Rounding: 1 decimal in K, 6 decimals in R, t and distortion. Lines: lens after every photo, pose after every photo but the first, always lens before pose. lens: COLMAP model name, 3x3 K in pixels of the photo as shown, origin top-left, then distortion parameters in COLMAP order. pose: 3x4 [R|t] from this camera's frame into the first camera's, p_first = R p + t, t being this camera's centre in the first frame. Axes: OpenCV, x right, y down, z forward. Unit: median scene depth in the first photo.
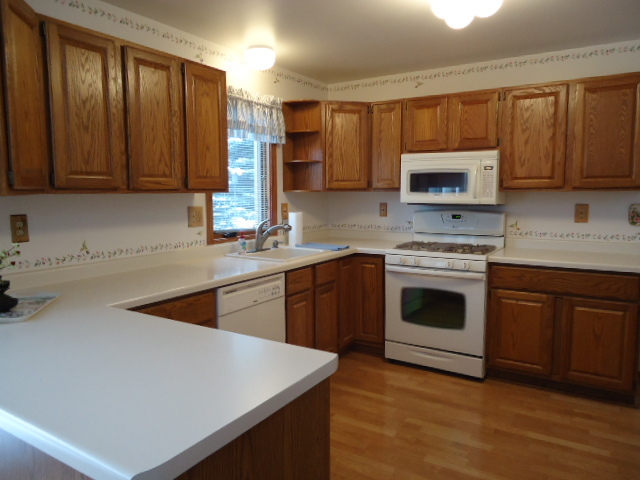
lens RADIAL K [[470.5, 0, 319.5], [0, 470.5, 239.0], [0, 0, 1]] dist [0.001009, -0.002895]
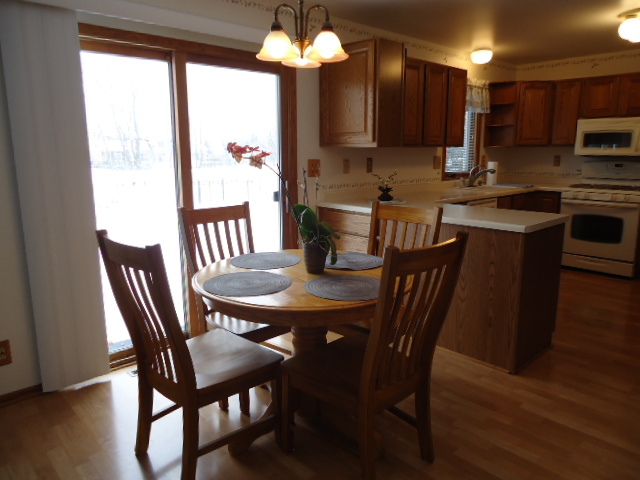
lens RADIAL K [[470.5, 0, 316.1], [0, 470.5, 239.6], [0, 0, 1]] dist [0.001009, -0.002895]
pose [[0.967217, 0.048601, -0.249257, -0.221794], [-0.026786, 0.995565, 0.090180, 0.070975], [0.252534, -0.080547, 0.964230, -0.588067]]
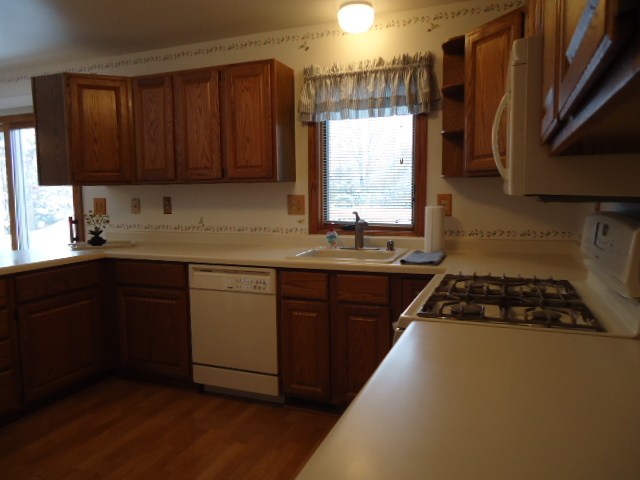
lens RADIAL K [[470.5, 0, 319.8], [0, 470.5, 238.6], [0, 0, 1]] dist [0.001009, -0.002895]
pose [[0.178716, 0.096030, -0.979203, 0.679266], [-0.088487, 0.992761, 0.081210, -0.055385], [0.979914, 0.072133, 0.185919, 0.767288]]
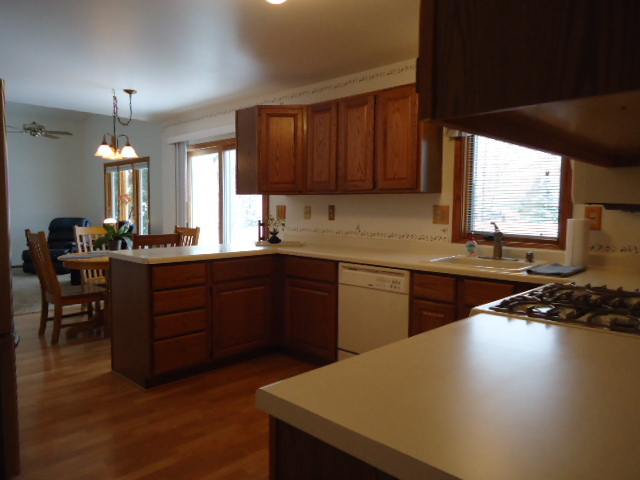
lens RADIAL K [[470.5, 0, 318.5], [0, 470.5, 239.3], [0, 0, 1]] dist [0.001009, -0.002895]
pose [[-0.218869, 0.070291, -0.973219, 0.775428], [-0.106378, 0.989738, 0.095407, -0.057563], [0.969938, 0.124411, -0.209145, 0.851887]]
